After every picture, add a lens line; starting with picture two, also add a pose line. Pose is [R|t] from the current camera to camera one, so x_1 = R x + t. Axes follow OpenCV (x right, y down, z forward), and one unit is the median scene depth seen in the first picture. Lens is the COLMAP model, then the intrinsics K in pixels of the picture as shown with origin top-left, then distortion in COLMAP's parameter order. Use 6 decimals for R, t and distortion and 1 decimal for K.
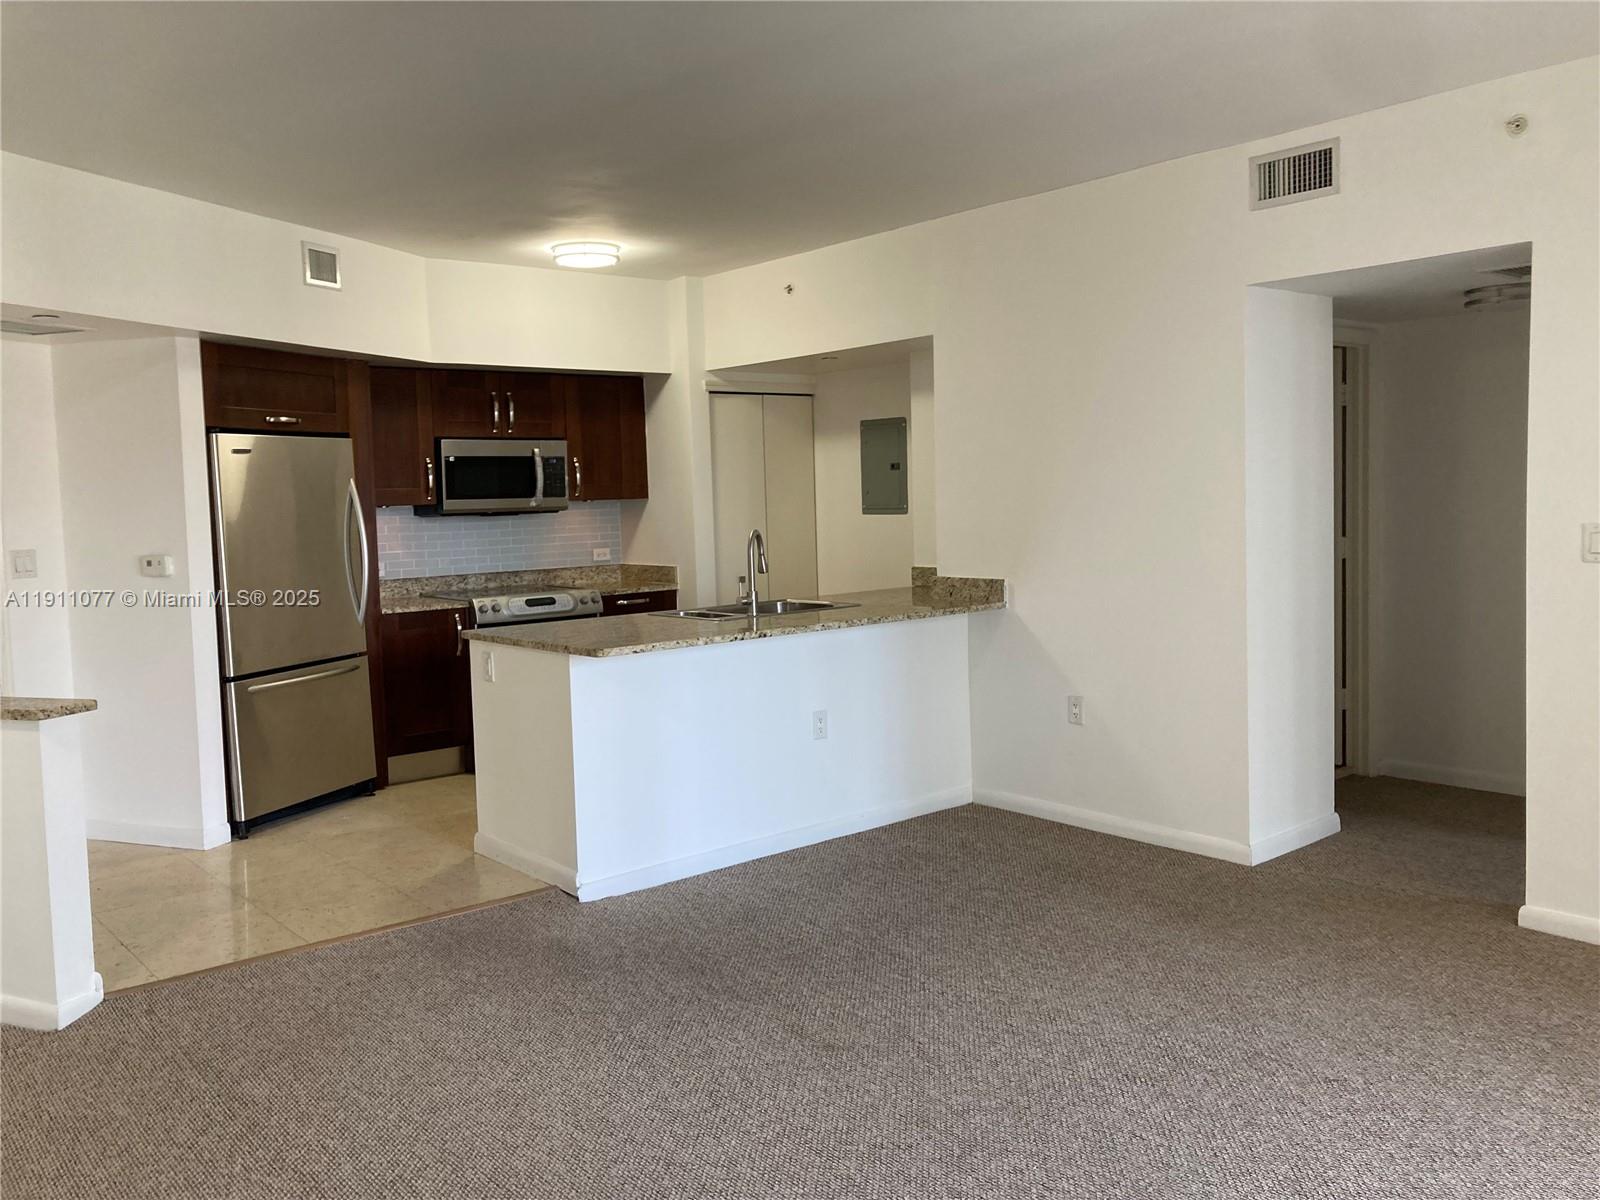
lens RADIAL K [[1311.9, 0, 812.1], [0, 1311.9, 584.6], [0, 0, 1]] dist [0.041319, -0.051021]
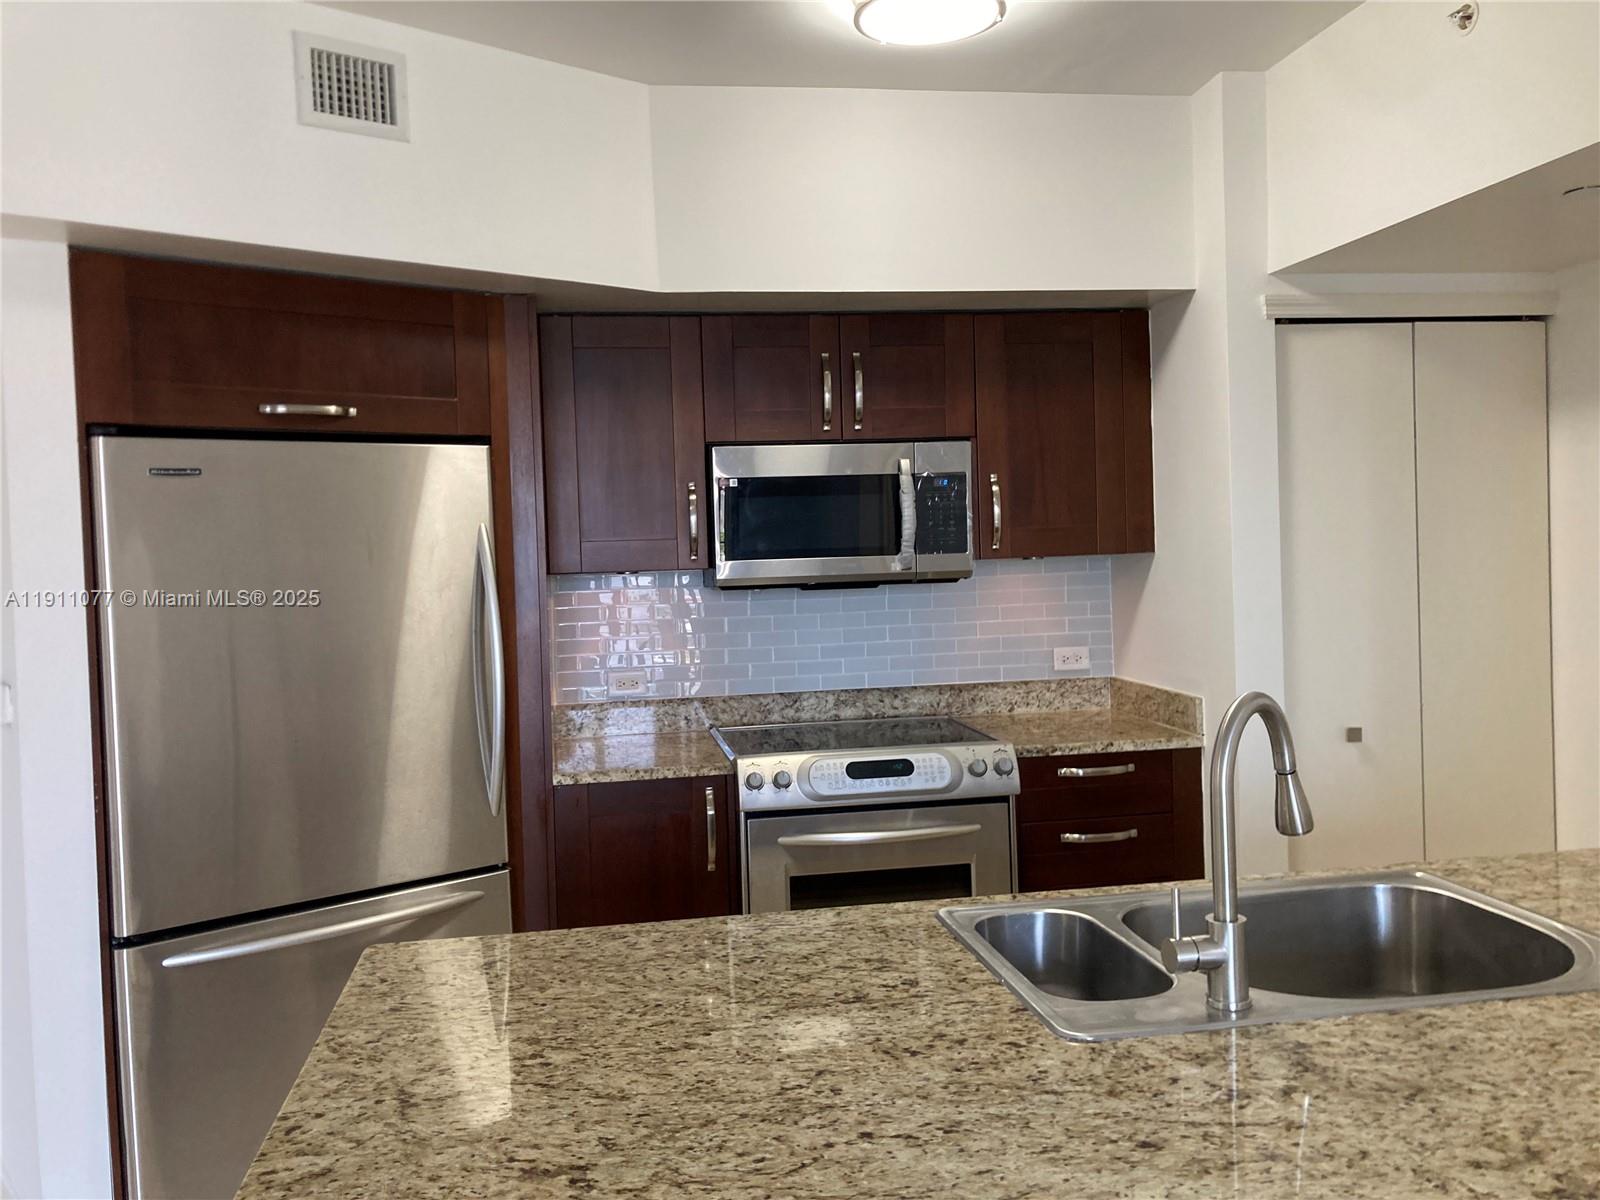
lens RADIAL K [[1311.9, 0, 777.5], [0, 1311.9, 583.6], [0, 0, 1]] dist [0.041319, -0.051021]
pose [[0.852916, 0.016148, -0.521798, 0.014362], [-0.028327, 0.999480, -0.015372, -0.045753], [0.521279, 0.027892, 0.852931, 0.542699]]
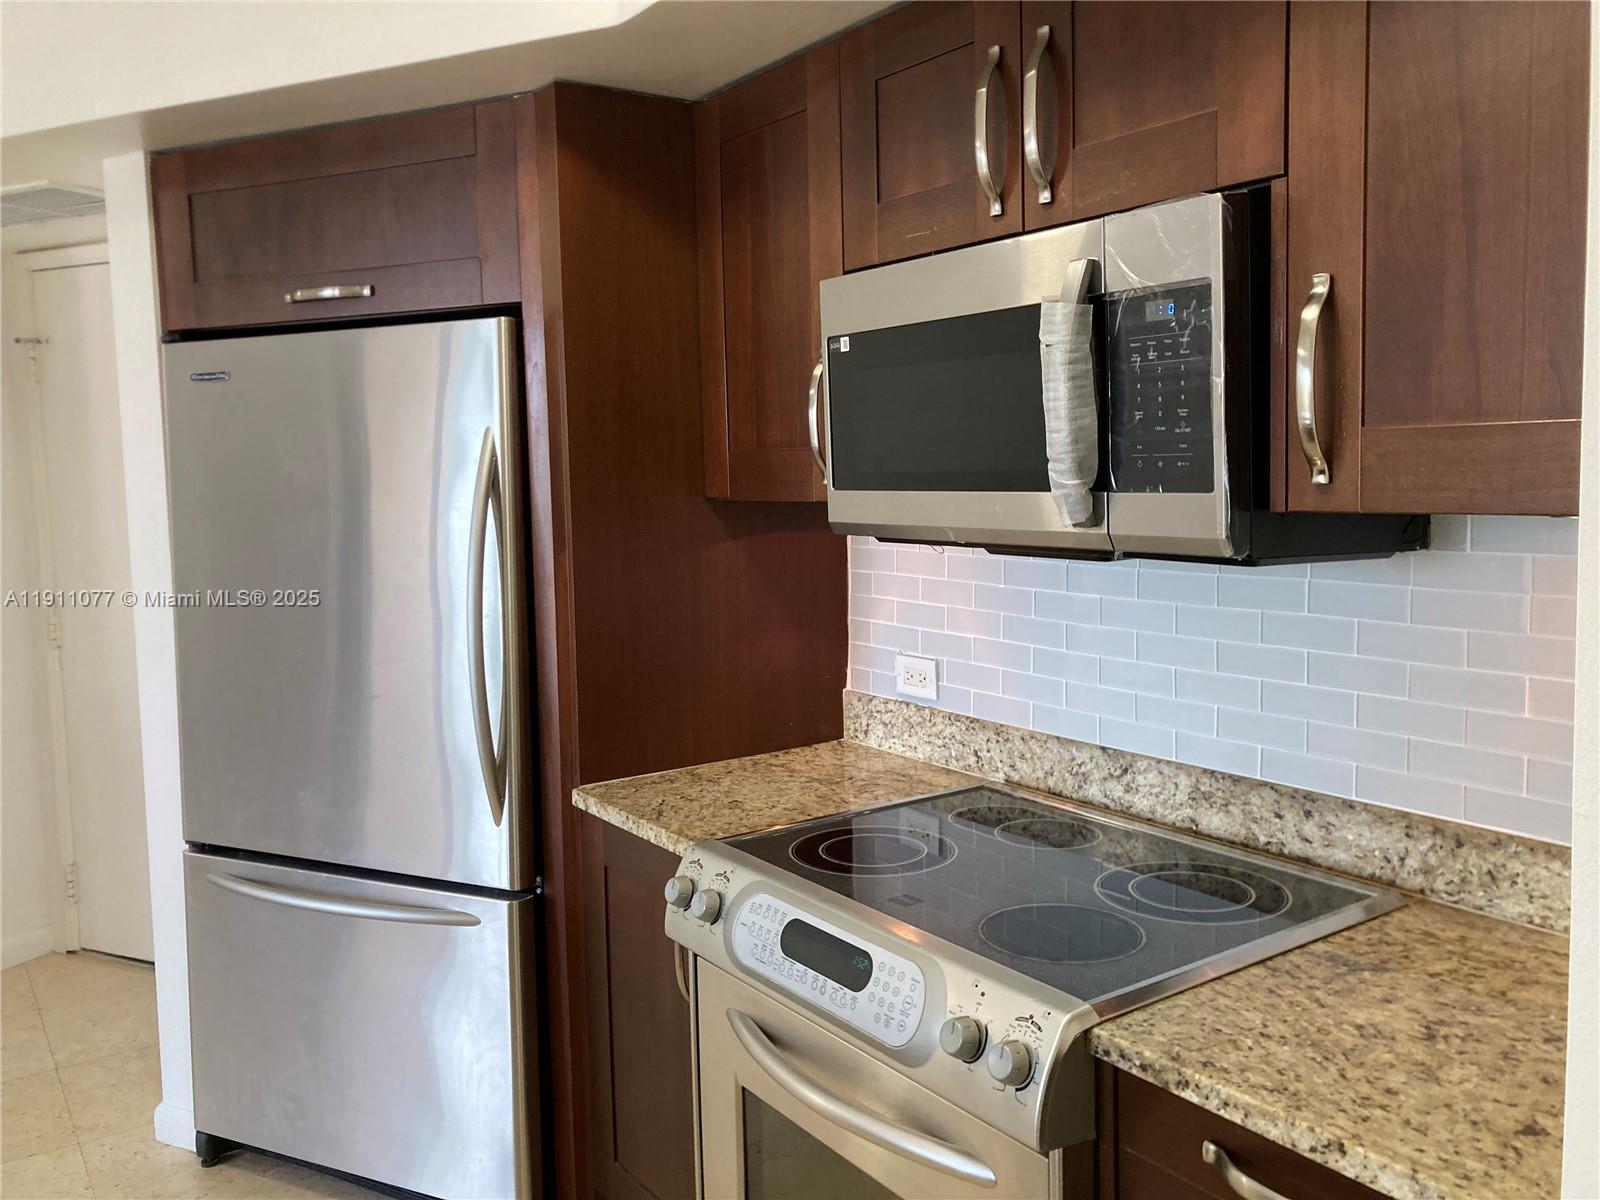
lens RADIAL K [[1311.9, 0, 789.4], [0, 1311.9, 593.1], [0, 0, 1]] dist [0.041319, -0.051021]
pose [[-0.104391, 0.129294, -0.986096, 0.011309], [-0.045963, 0.989827, 0.134649, -0.076869], [0.993474, 0.059380, -0.097386, 0.980026]]
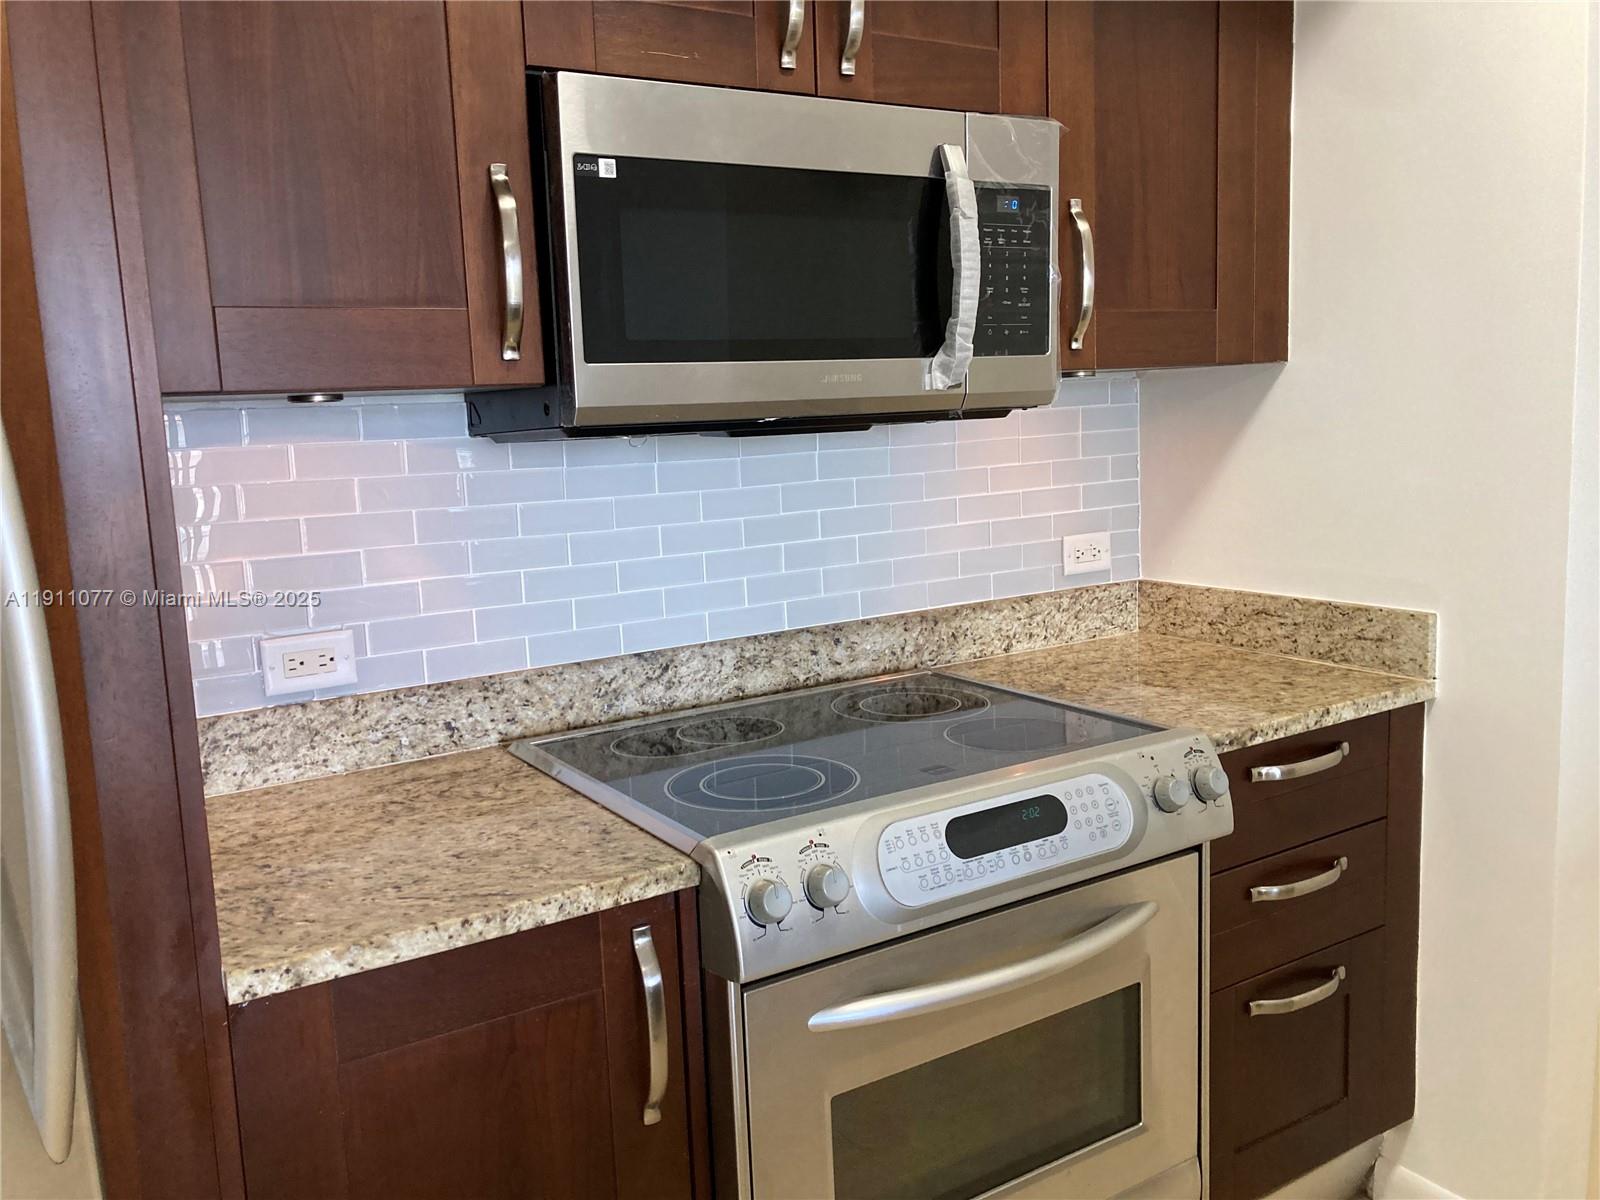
lens RADIAL K [[1311.9, 0, 786.2], [0, 1311.9, 605.7], [0, 0, 1]] dist [0.041319, -0.051021]
pose [[0.989135, 0.006869, -0.146847, -0.204588], [0.005395, 0.996539, 0.082955, -0.040495], [0.146908, -0.082846, 0.985675, 0.756197]]
